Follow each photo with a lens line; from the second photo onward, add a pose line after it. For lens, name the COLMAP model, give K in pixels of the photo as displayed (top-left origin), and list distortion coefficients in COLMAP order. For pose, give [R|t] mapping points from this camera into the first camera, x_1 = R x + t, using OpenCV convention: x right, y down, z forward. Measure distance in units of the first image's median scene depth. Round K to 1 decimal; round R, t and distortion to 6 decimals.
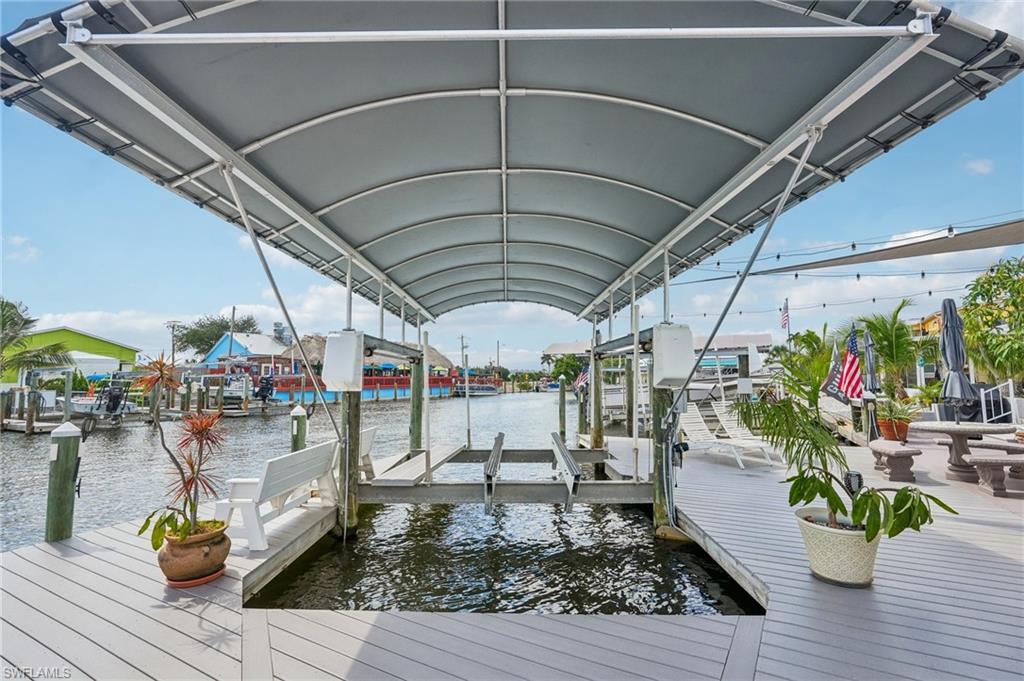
lens RADIAL K [[448.2, 0, 516.9], [0, 448.2, 336.3], [0, 0, 1]] dist [-0.011929, 0.005899]
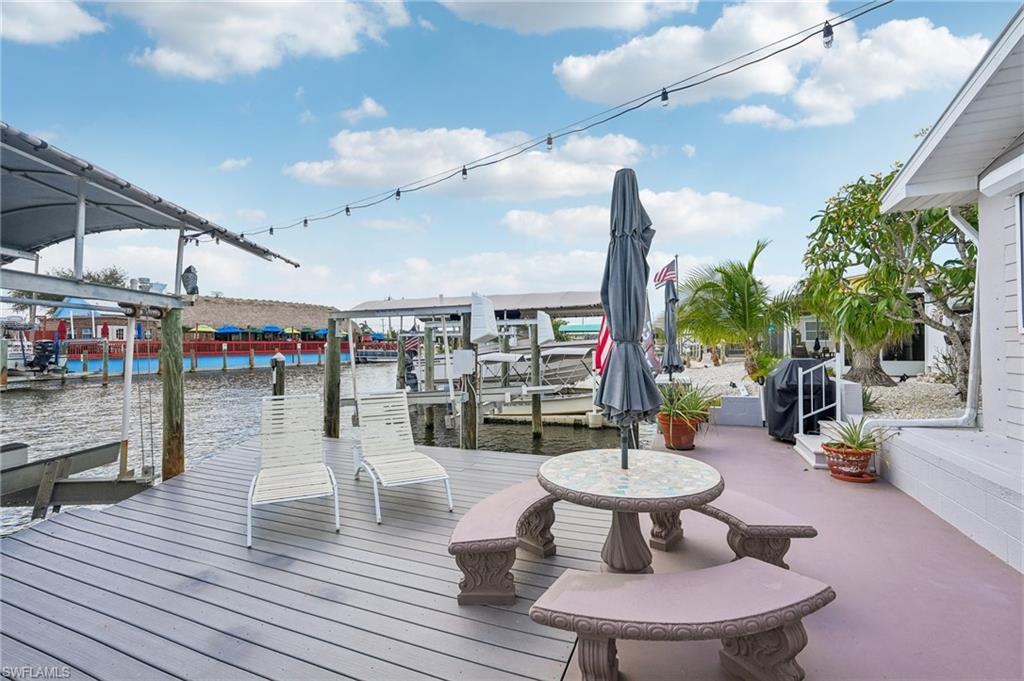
lens RADIAL K [[448.2, 0, 514.9], [0, 448.2, 340.7], [0, 0, 1]] dist [-0.011929, 0.005899]
pose [[0.994144, 0.002702, 0.108028, 0.254788], [-0.012400, 0.995936, 0.089203, 0.011516], [-0.107348, -0.090020, 0.990138, 0.183938]]
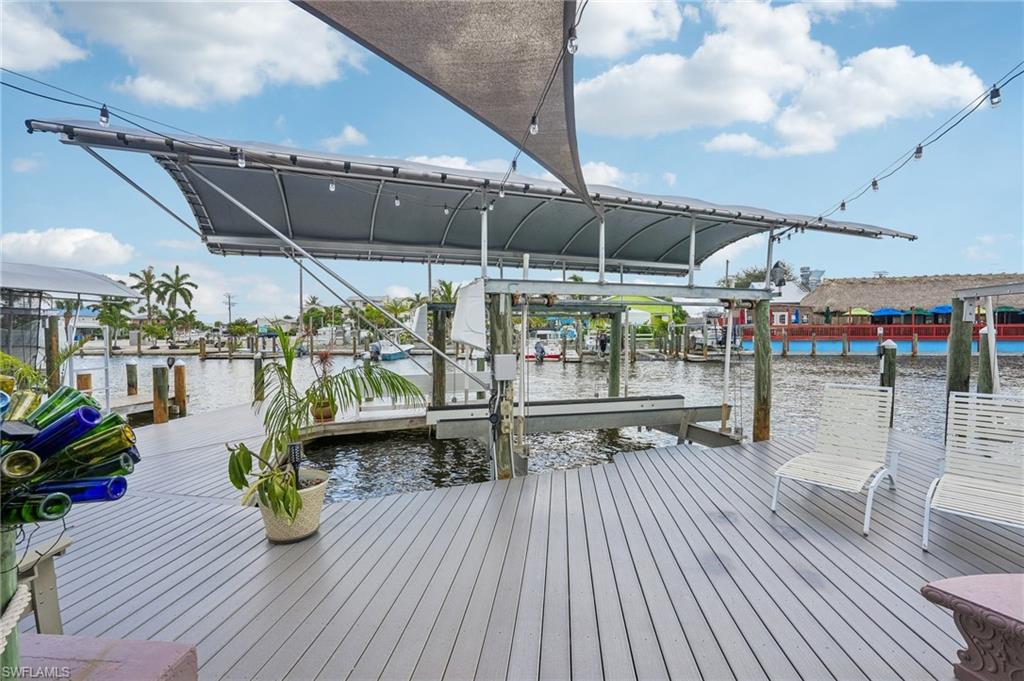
lens RADIAL K [[448.2, 0, 510.9], [0, 448.2, 339.0], [0, 0, 1]] dist [-0.011929, 0.005899]
pose [[0.381581, 0.026346, -0.923960, 0.303293], [0.088757, 0.993930, 0.064997, 0.009837], [0.920064, -0.106809, 0.376926, 0.186668]]
